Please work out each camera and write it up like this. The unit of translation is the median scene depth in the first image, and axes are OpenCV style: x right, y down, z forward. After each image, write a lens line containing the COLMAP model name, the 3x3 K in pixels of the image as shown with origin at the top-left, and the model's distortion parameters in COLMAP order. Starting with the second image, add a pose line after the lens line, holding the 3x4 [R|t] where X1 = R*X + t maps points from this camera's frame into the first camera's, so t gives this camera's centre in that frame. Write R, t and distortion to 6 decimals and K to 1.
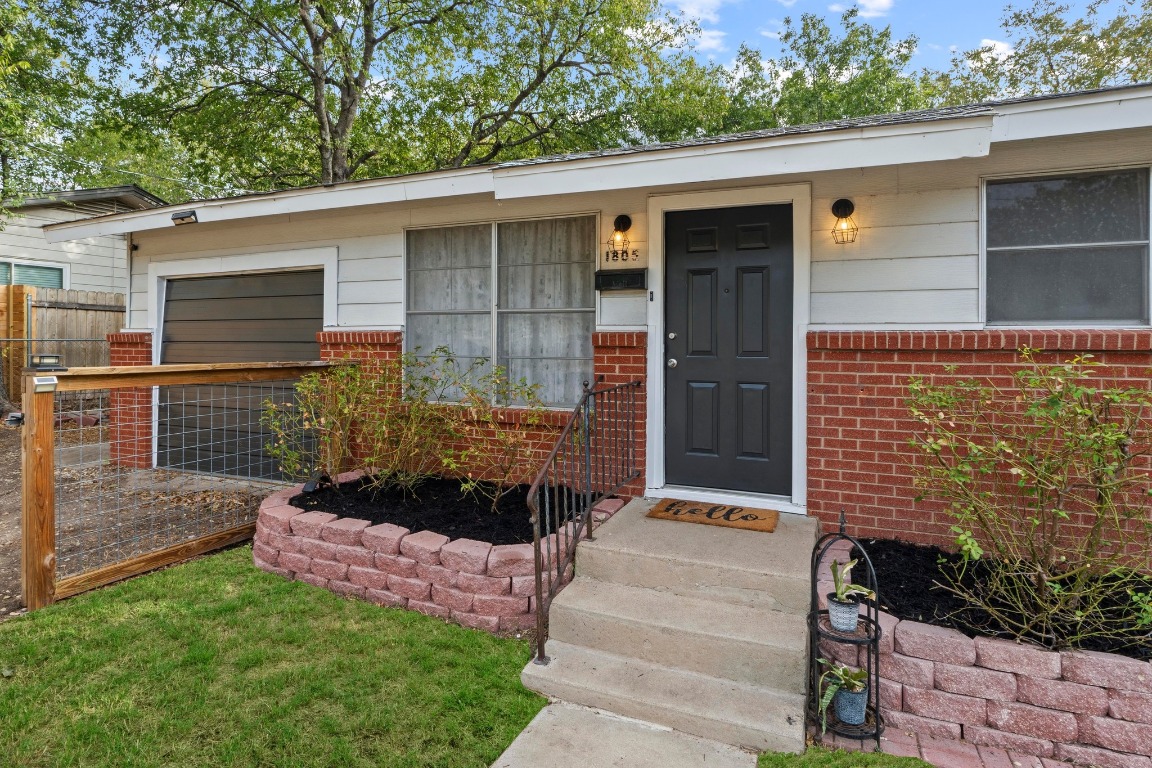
lens RADIAL K [[606.2, 0, 574.9], [0, 606.2, 349.1], [0, 0, 1]] dist [0.001562, 0.000193]
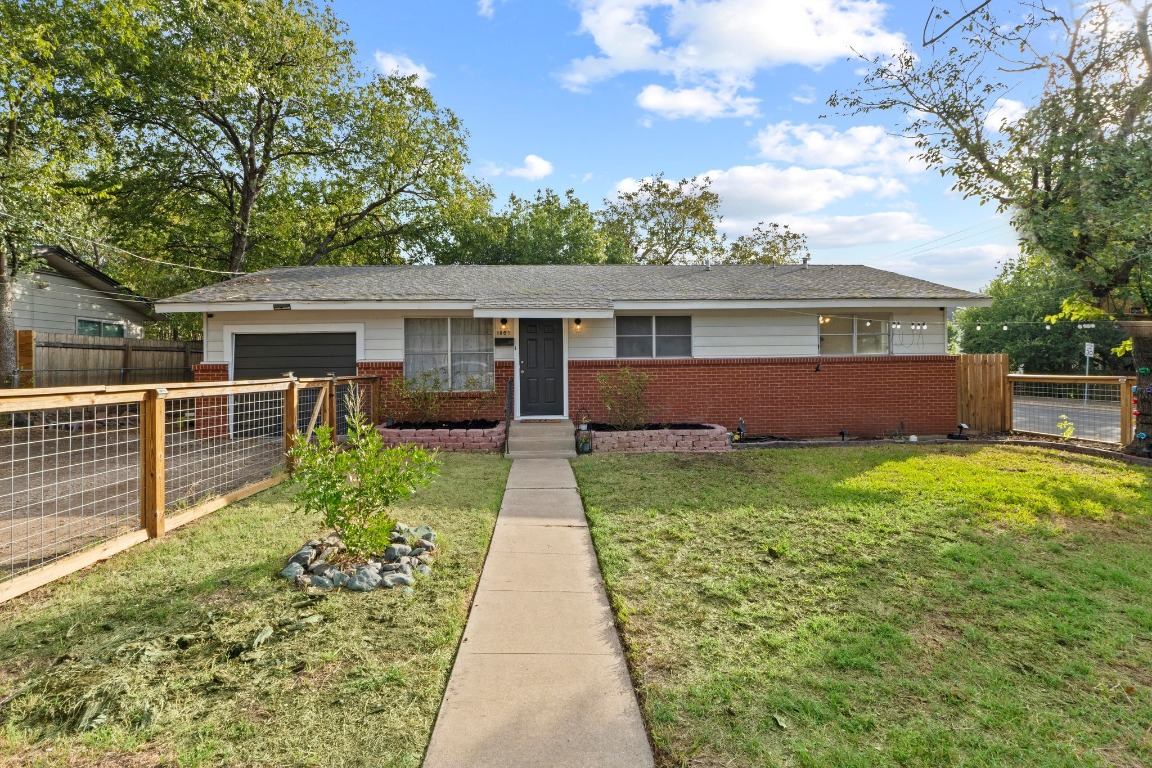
lens RADIAL K [[543.2, 0, 576.0], [0, 543.2, 384.0], [0, 0, 1]] dist [0.000261, 0.000054]
pose [[0.898838, -0.033096, 0.437030, -0.713398], [0.020997, 0.999252, 0.032488, 0.002467], [-0.437779, -0.020025, 0.898860, -1.355601]]
